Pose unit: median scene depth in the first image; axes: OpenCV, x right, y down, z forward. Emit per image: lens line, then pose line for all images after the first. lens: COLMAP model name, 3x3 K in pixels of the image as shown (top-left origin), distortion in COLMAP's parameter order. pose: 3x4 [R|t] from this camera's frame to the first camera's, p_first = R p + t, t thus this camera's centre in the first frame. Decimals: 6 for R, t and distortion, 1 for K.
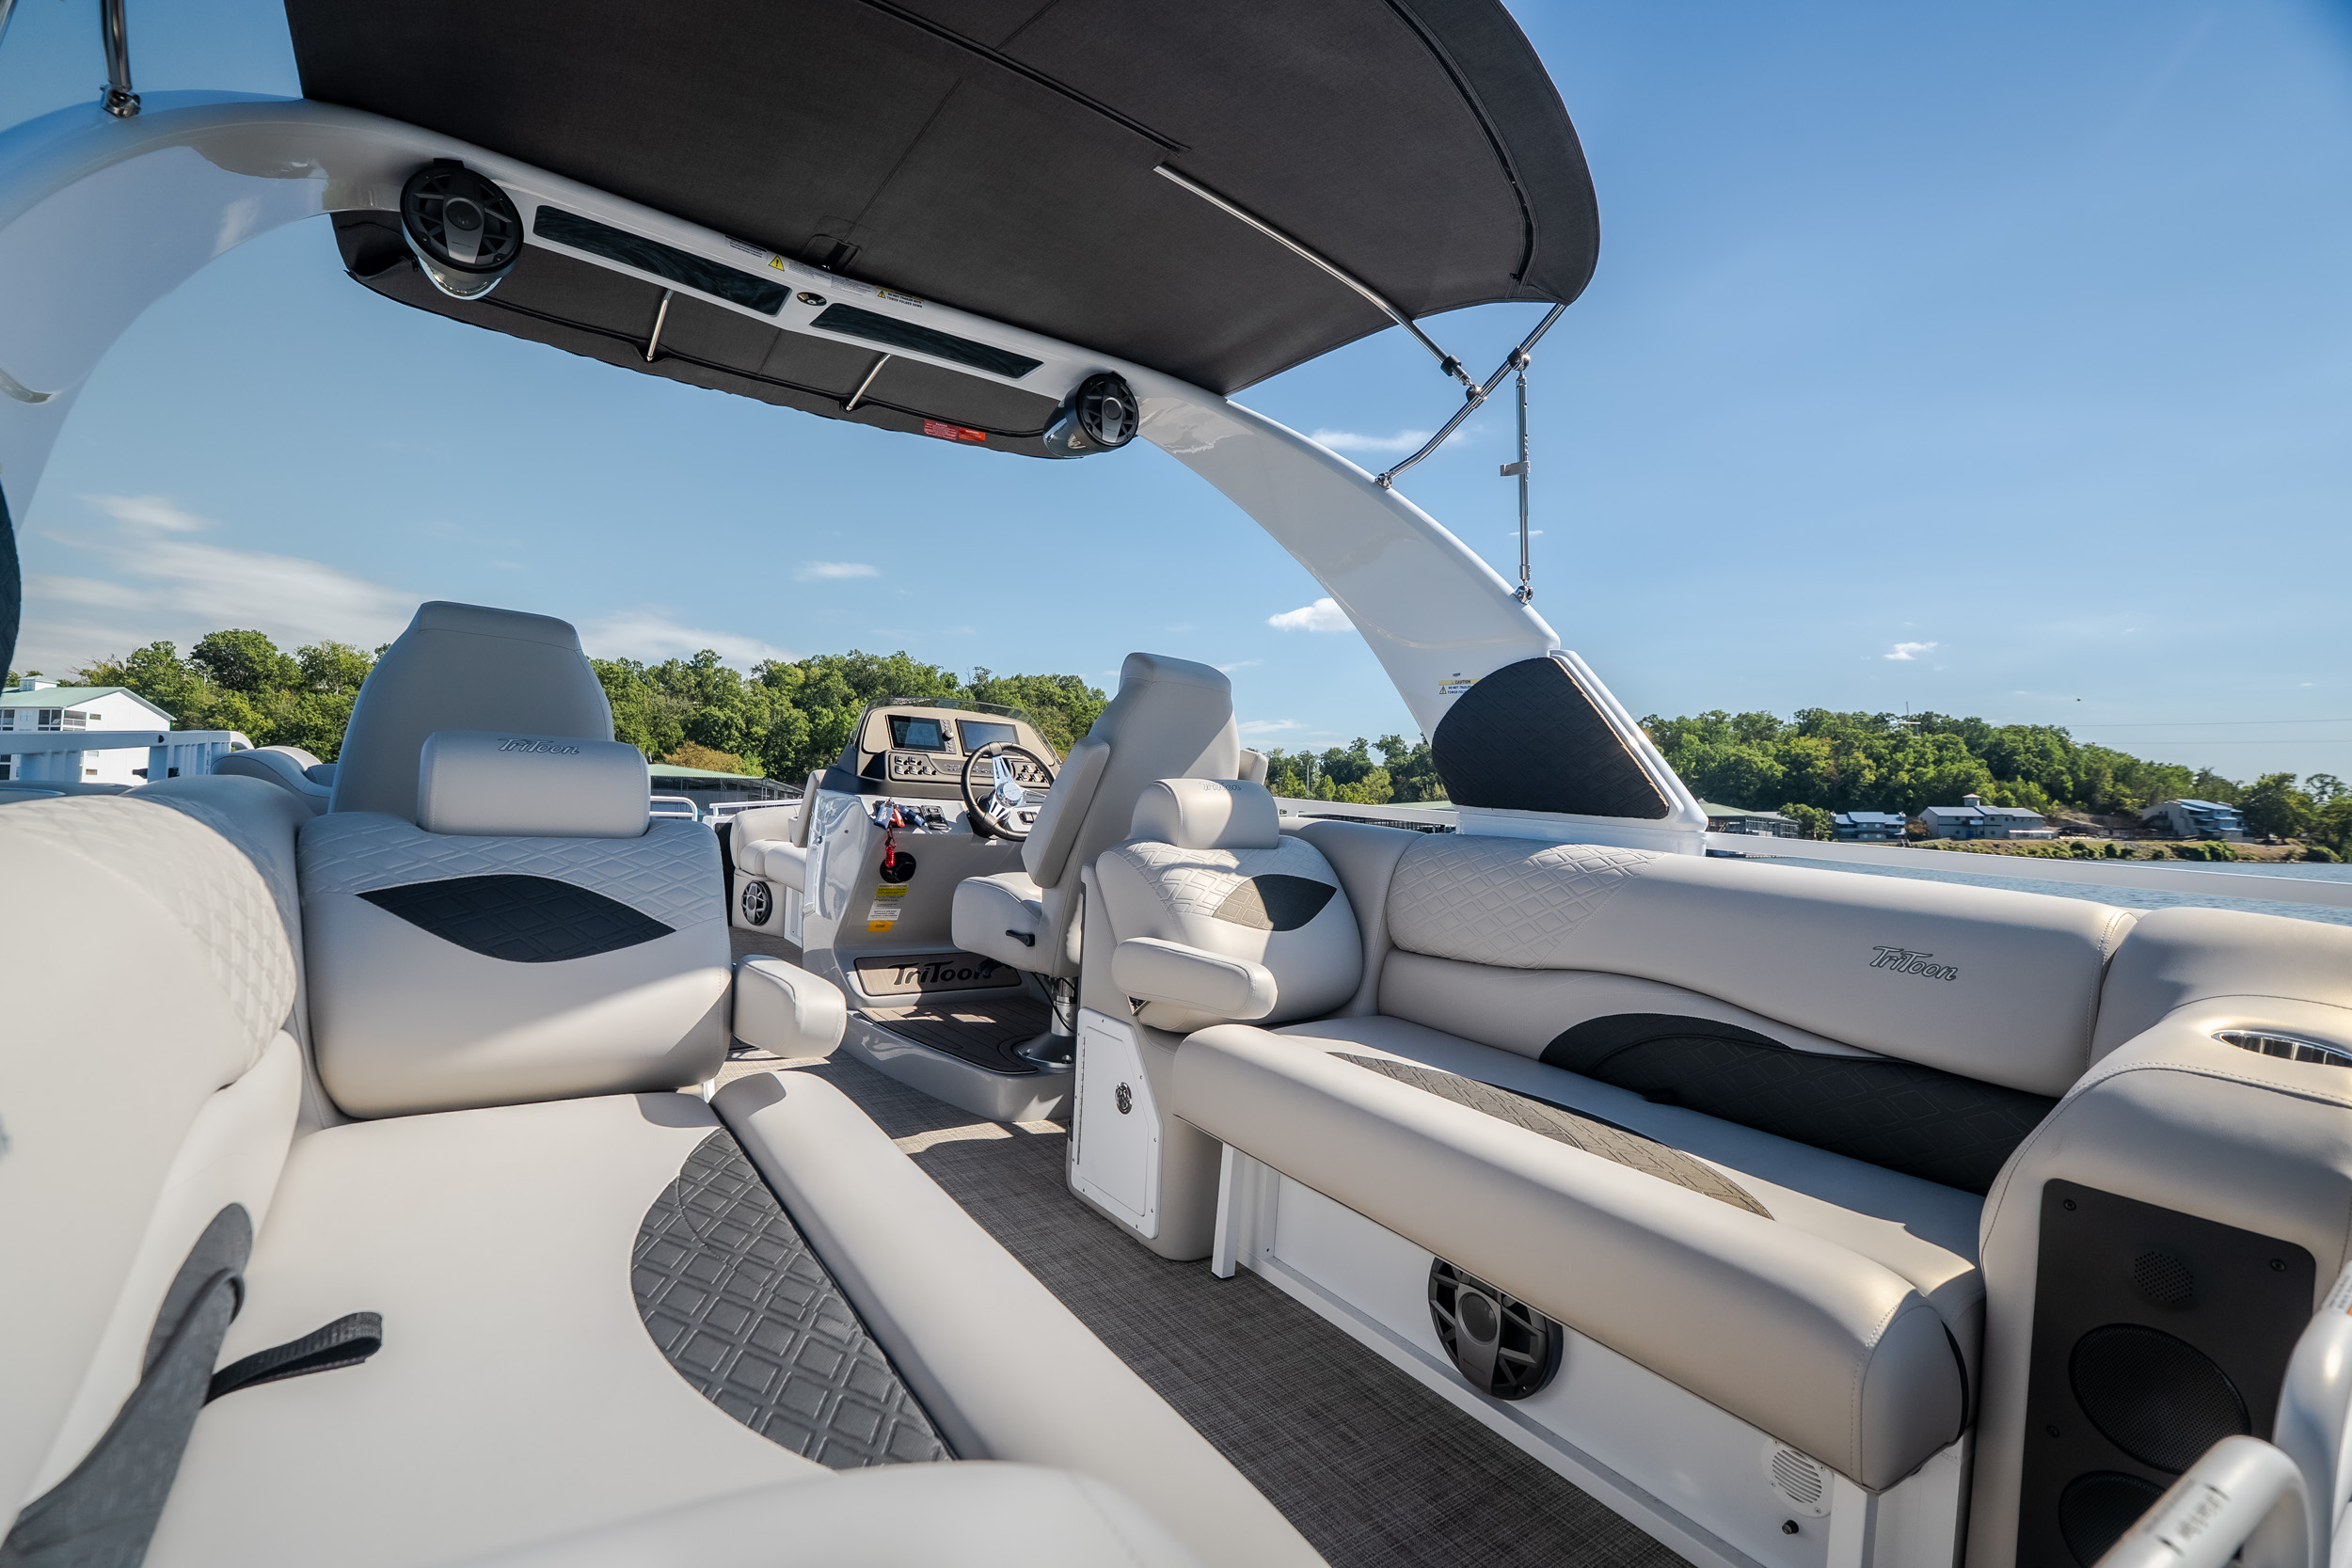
lens RADIAL K [[1053.8, 0, 1171.2], [0, 1053.8, 777.8], [0, 0, 1]] dist [-0.006337, 0.002219]
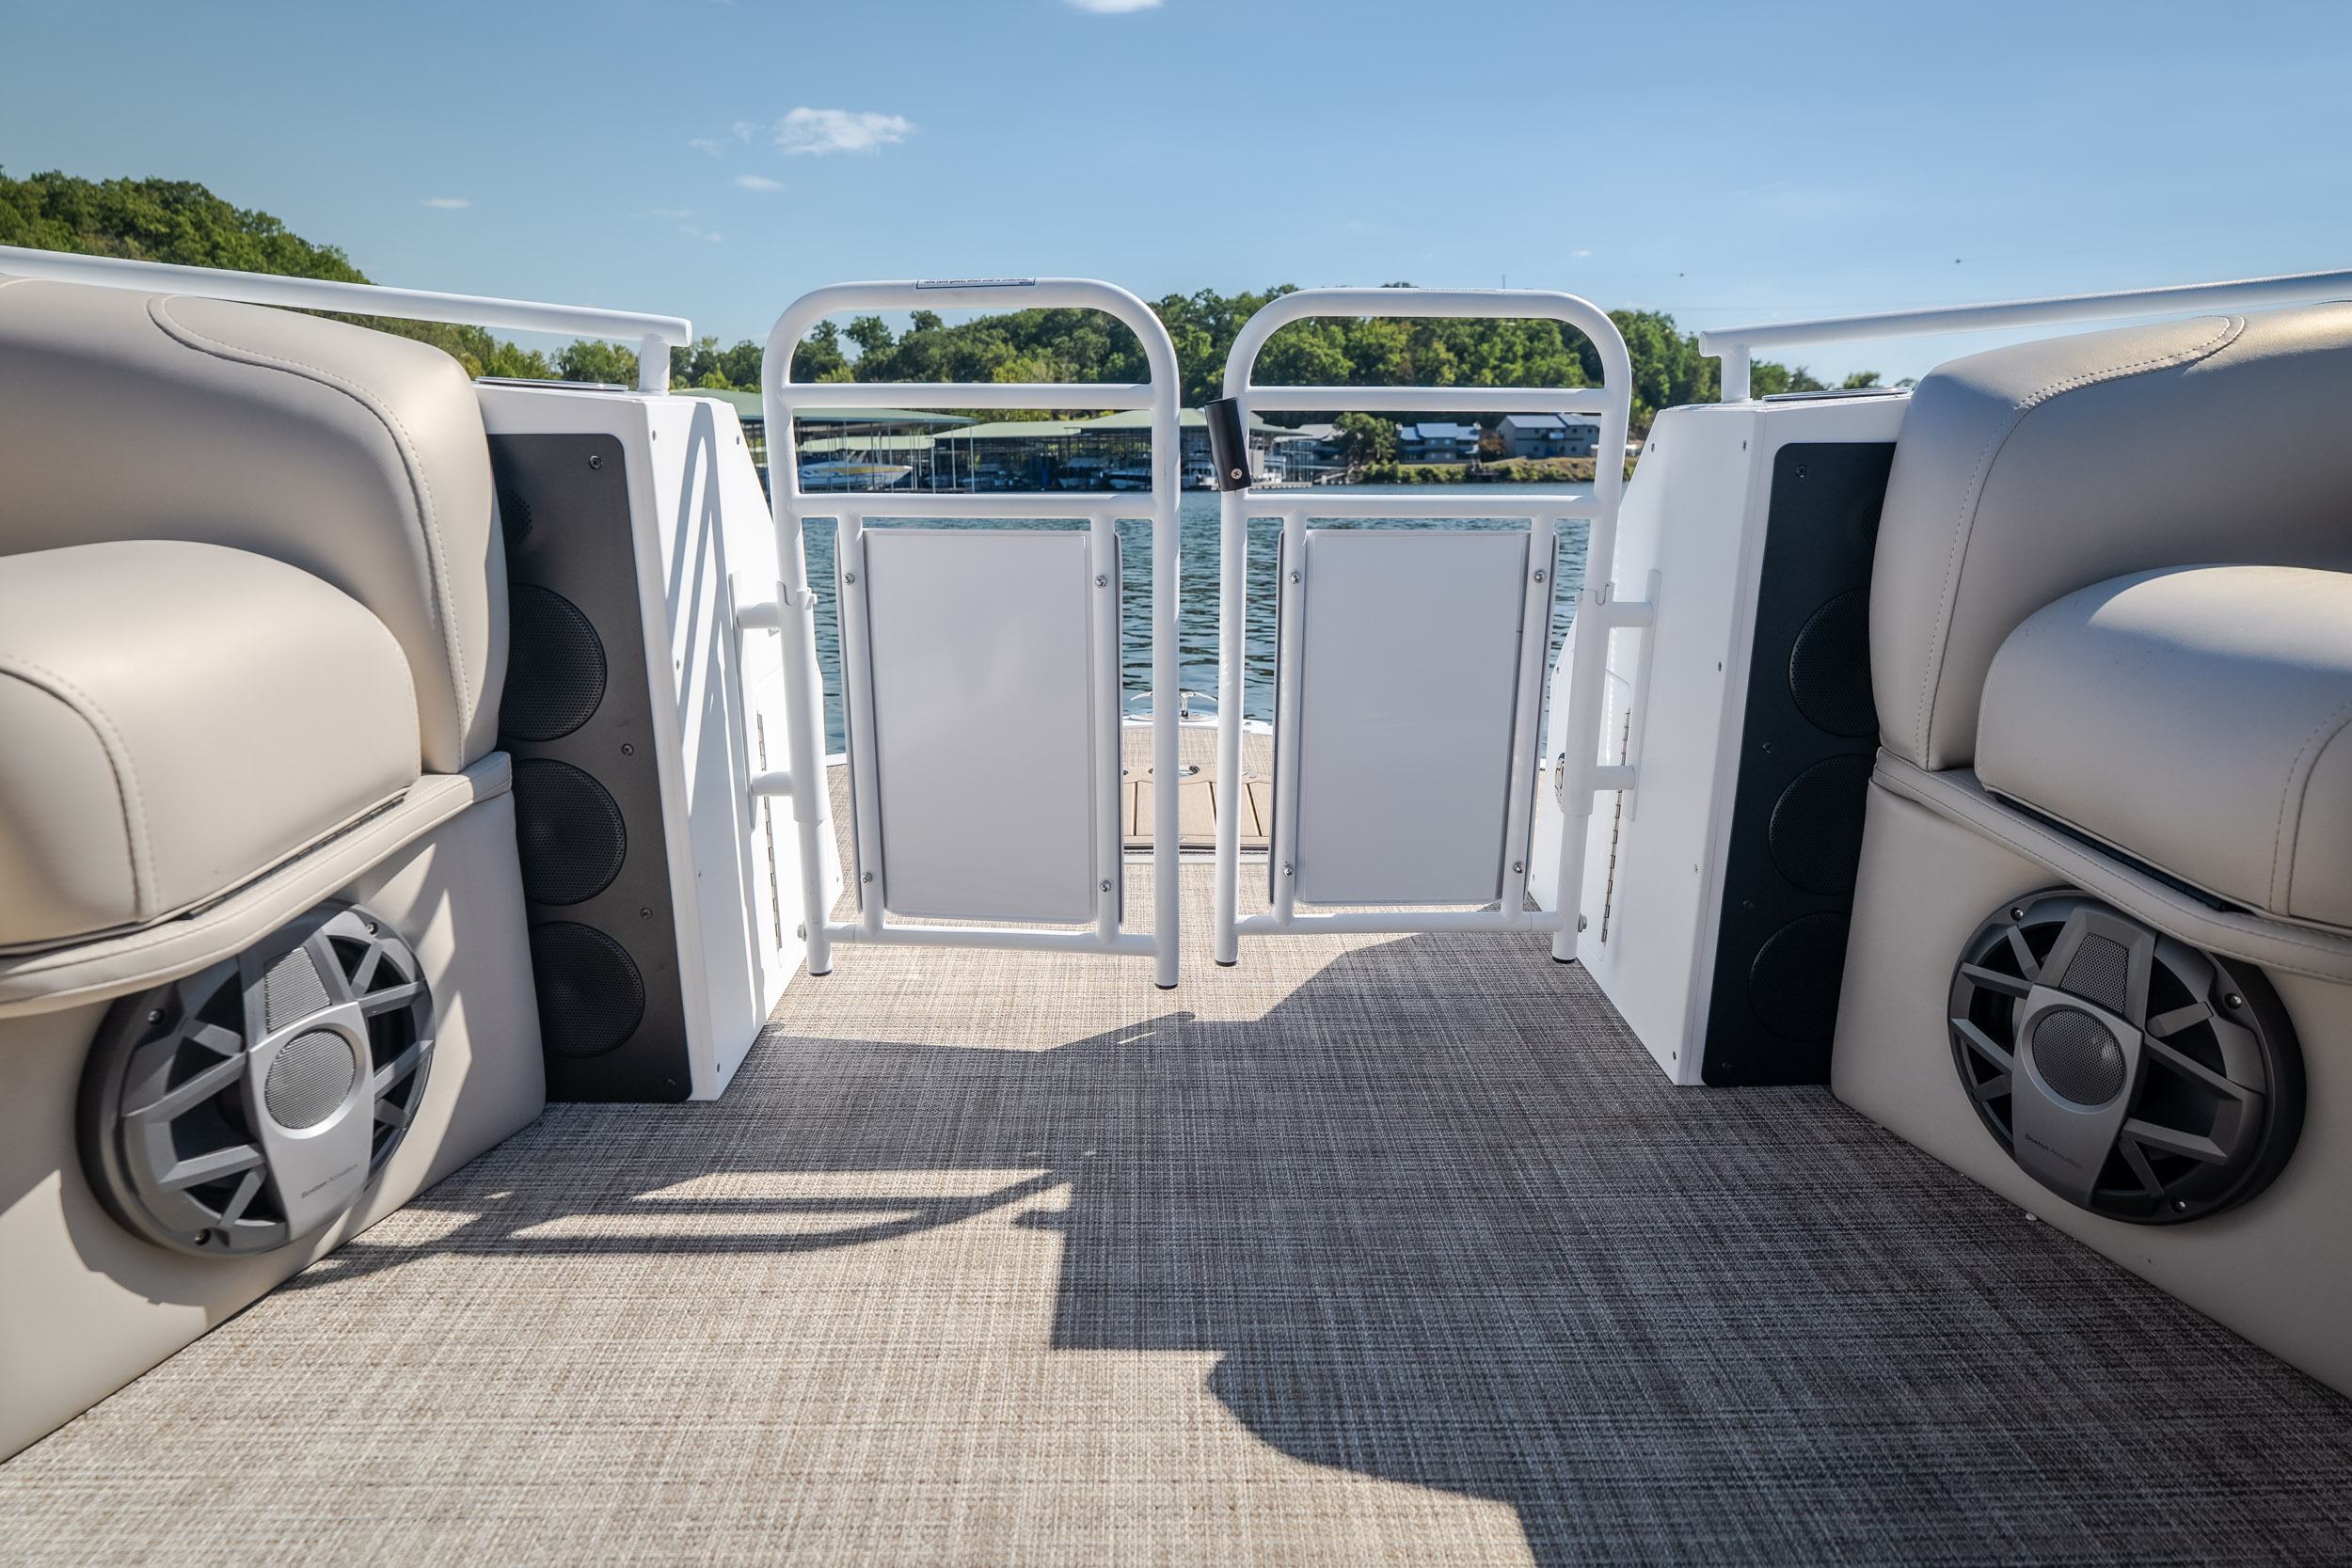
lens RADIAL K [[1386.9, 0, 1173.2], [0, 1386.9, 759.8], [0, 0, 1]] dist [-0.002519, 0.002071]
pose [[0.937572, -0.091128, 0.335640, 0.116015], [0.001346, 0.966006, 0.258516, 0.007447], [-0.347788, -0.241925, 0.905823, 0.095491]]
